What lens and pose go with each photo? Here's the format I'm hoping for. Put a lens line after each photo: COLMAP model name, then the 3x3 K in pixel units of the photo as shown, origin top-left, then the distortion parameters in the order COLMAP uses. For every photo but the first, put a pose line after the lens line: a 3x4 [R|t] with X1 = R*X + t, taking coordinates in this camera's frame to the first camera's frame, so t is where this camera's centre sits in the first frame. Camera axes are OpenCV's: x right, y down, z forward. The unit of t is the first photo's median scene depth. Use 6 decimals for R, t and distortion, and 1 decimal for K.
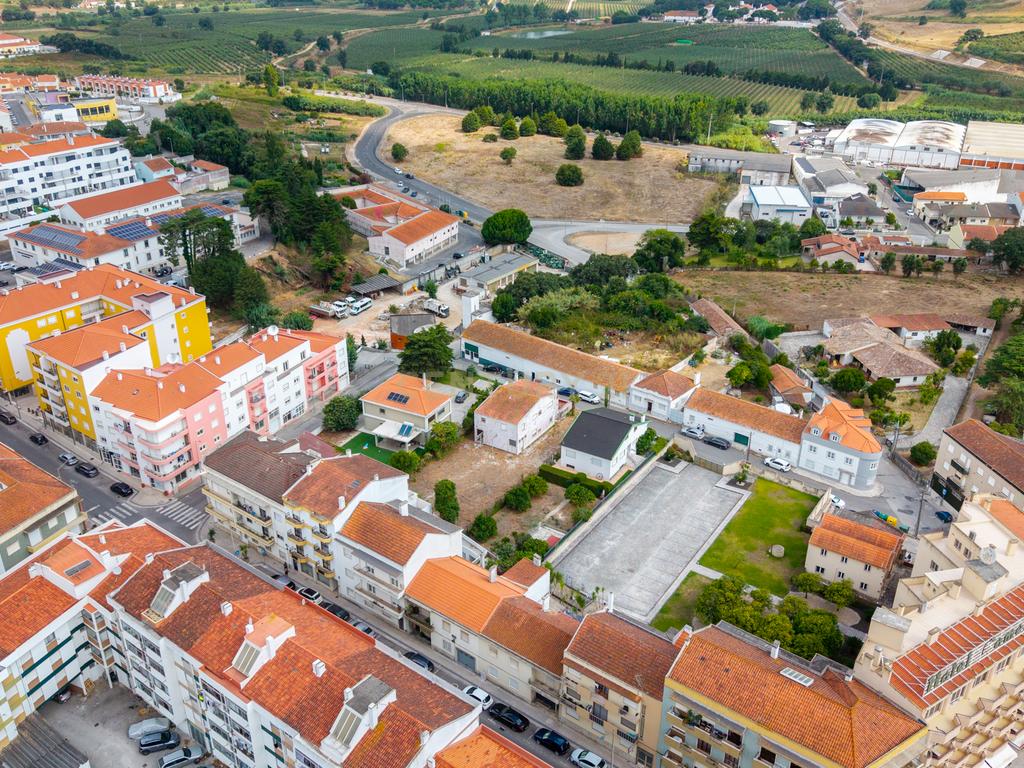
lens RADIAL K [[910.5, 0, 512.0], [0, 910.5, 384.0], [0, 0, 1]] dist [0.080738, -0.133911]
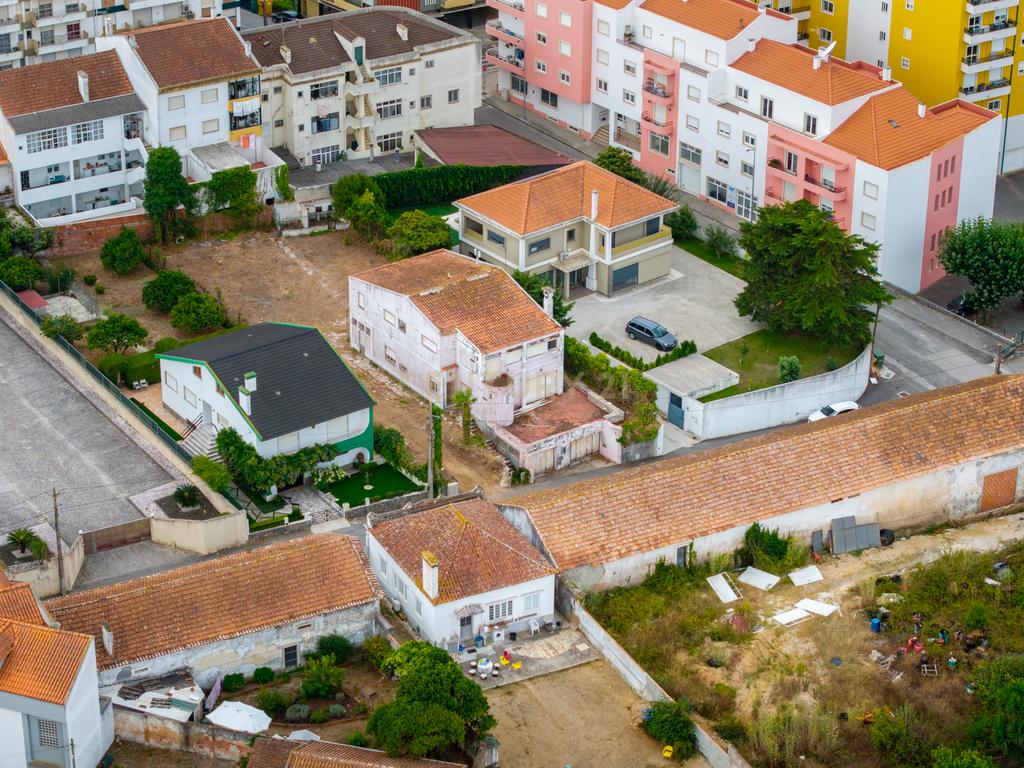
lens RADIAL K [[2725.8, 0, 512.0], [0, 2725.8, 384.0], [0, 0, 1]] dist [-0.190786, 0.470187]
pose [[-0.385391, 0.426399, -0.818326, 0.722533], [-0.417492, 0.710297, 0.566727, -0.470293], [0.822906, 0.560056, -0.095724, 0.791707]]
